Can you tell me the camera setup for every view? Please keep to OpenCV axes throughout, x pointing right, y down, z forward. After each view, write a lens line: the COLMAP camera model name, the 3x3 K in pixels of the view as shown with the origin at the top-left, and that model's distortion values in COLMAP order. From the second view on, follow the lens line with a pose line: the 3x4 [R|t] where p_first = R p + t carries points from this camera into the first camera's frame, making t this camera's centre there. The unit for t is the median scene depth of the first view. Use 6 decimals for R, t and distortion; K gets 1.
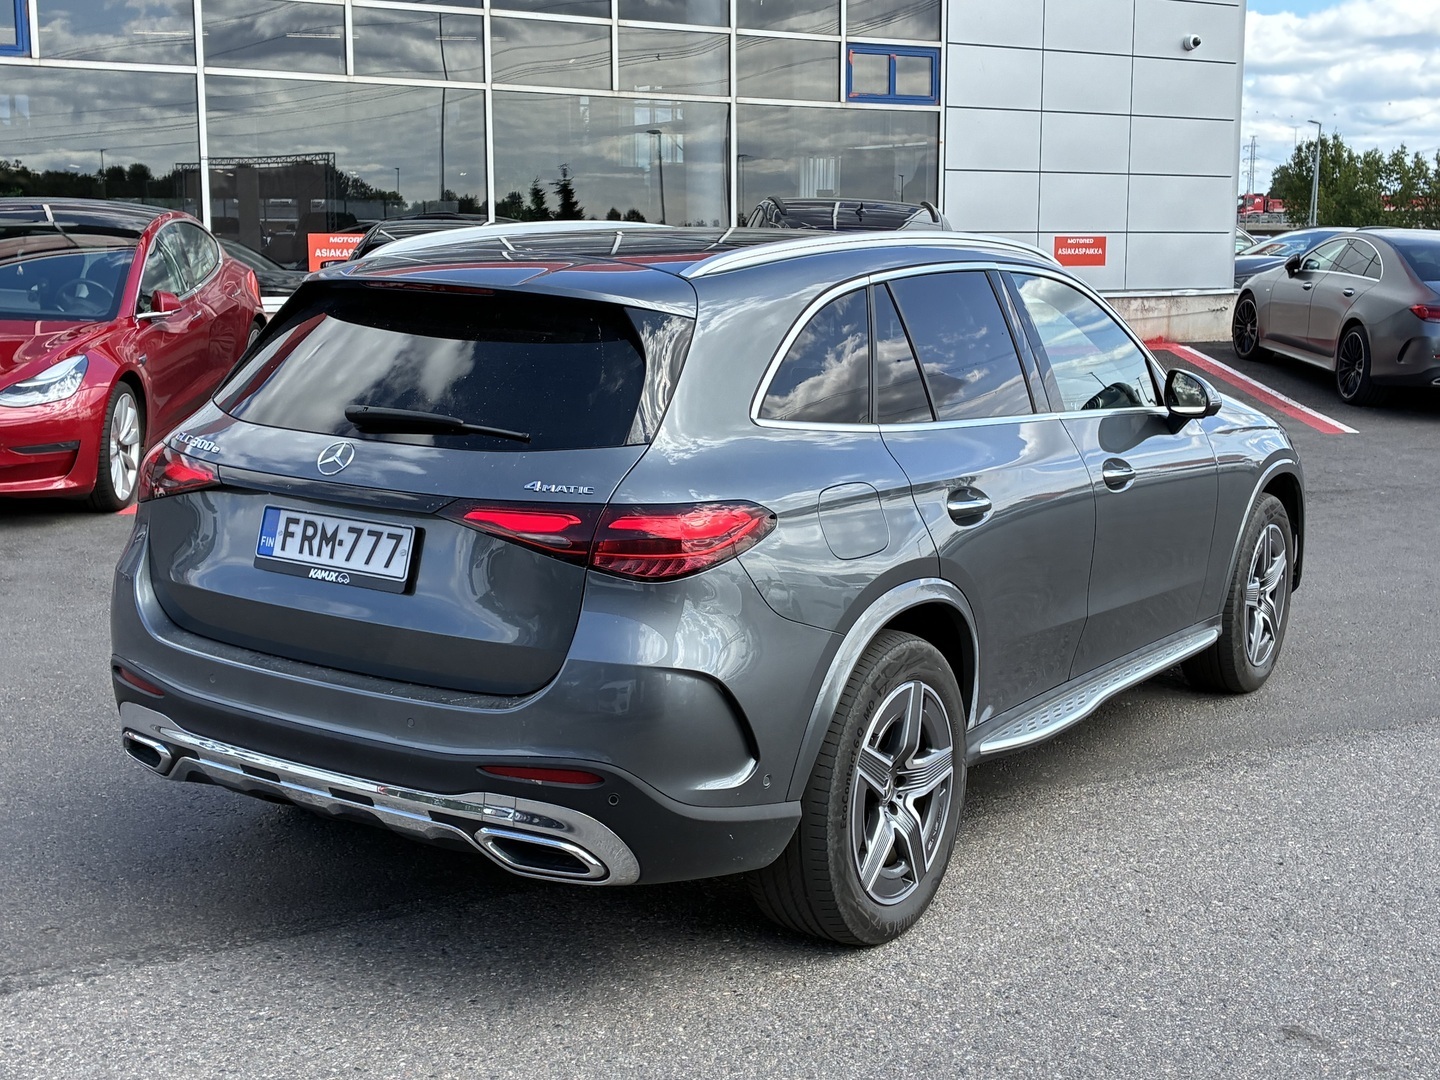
lens RADIAL K [[1804.9, 0, 728.4], [0, 1804.9, 499.5], [0, 0, 1]] dist [0.187733, -0.720032]
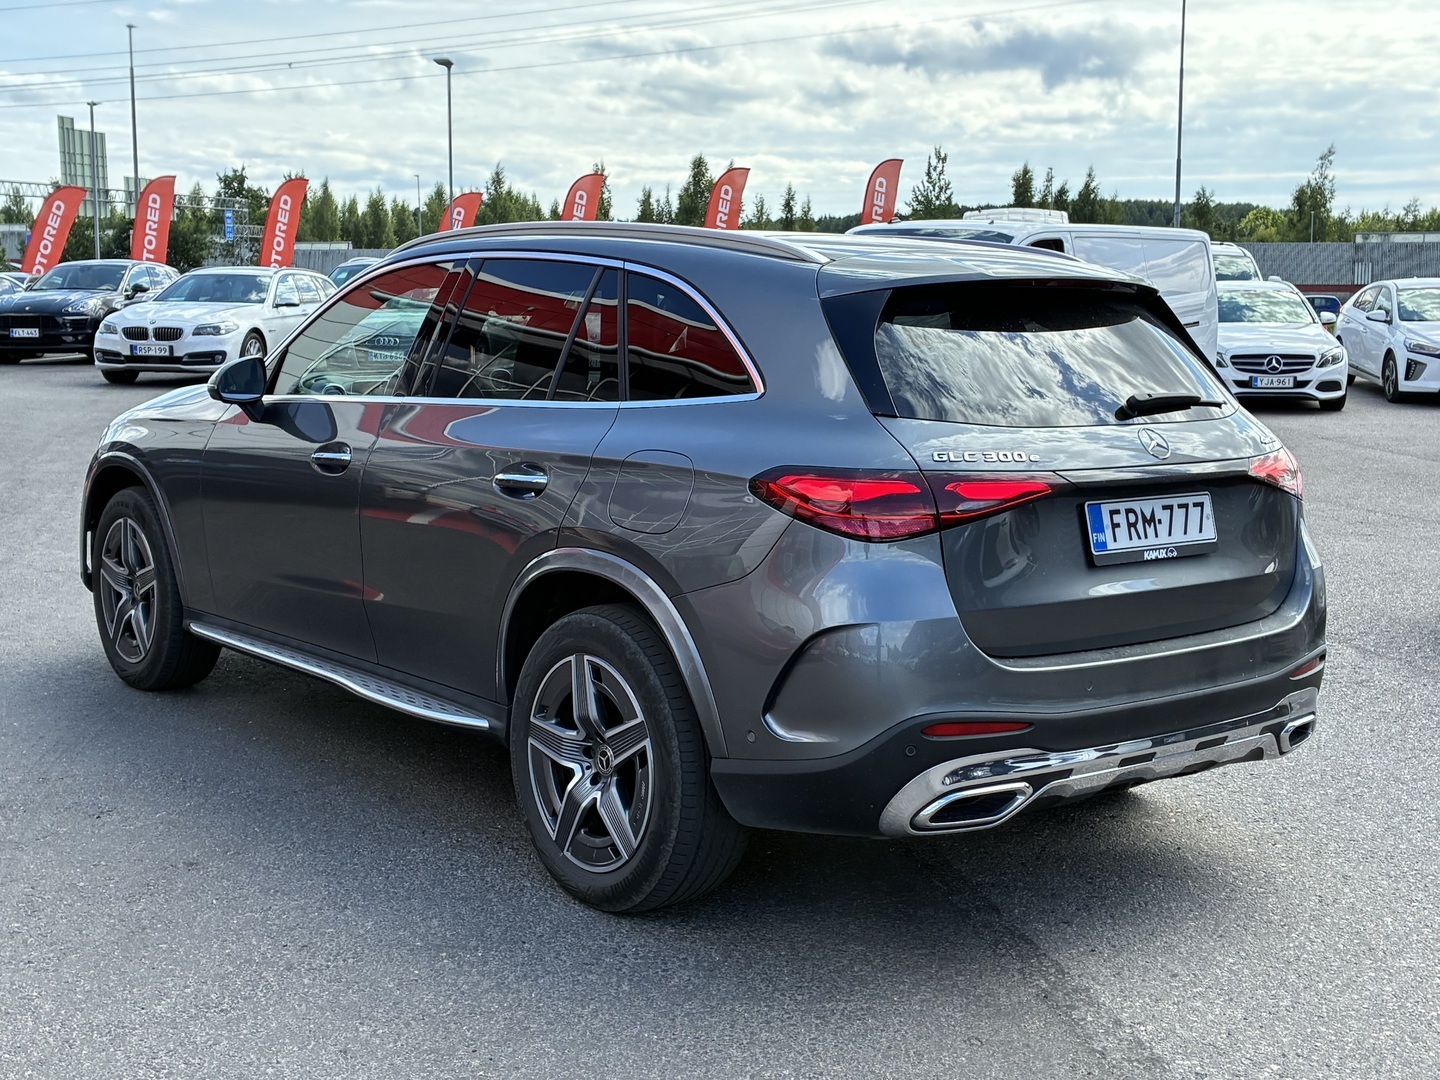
lens RADIAL K [[1807.0, 0, 720.0], [0, 1807.0, 540.0], [0, 0, 1]] dist [0.194288, -0.748135]
pose [[0.321235, -0.147929, 0.935374, -1.284155], [0.135917, 0.984700, 0.109052, -0.115838], [-0.937195, 0.092102, 0.336426, 0.873658]]
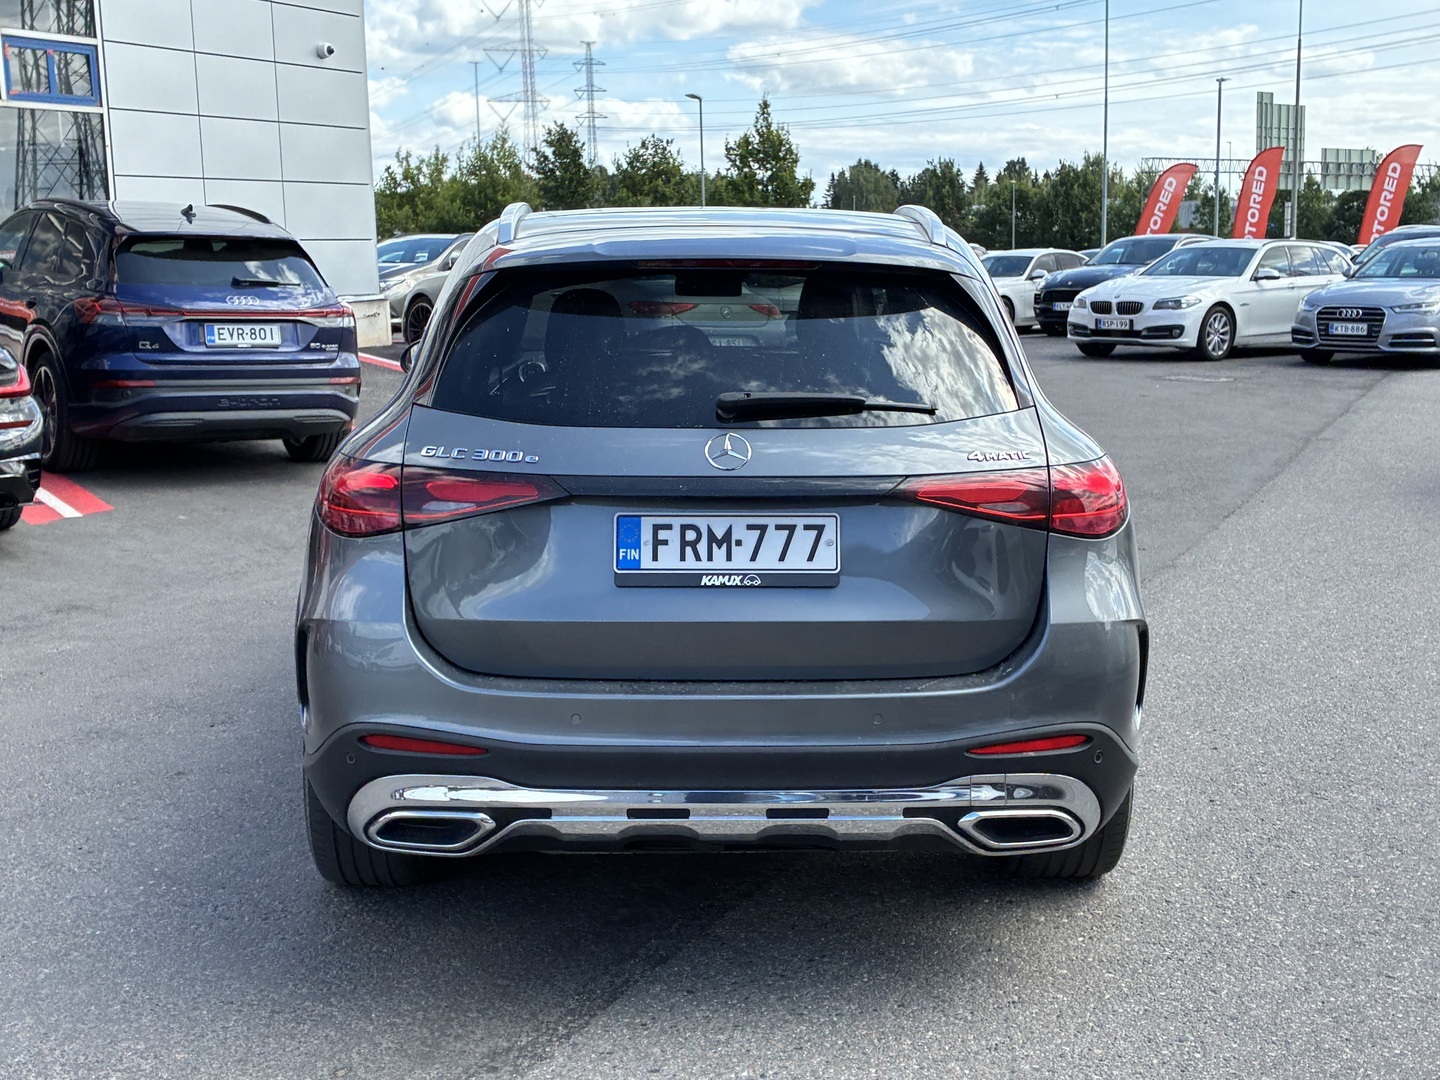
lens RADIAL K [[1804.9, 0, 728.4], [0, 1804.9, 499.5], [0, 0, 1]] dist [0.187733, -0.720032]
pose [[0.831832, -0.098717, 0.546178, -0.703630], [0.103545, 0.994381, 0.022027, -0.018126], [-0.545283, 0.038231, 0.837380, 0.239445]]
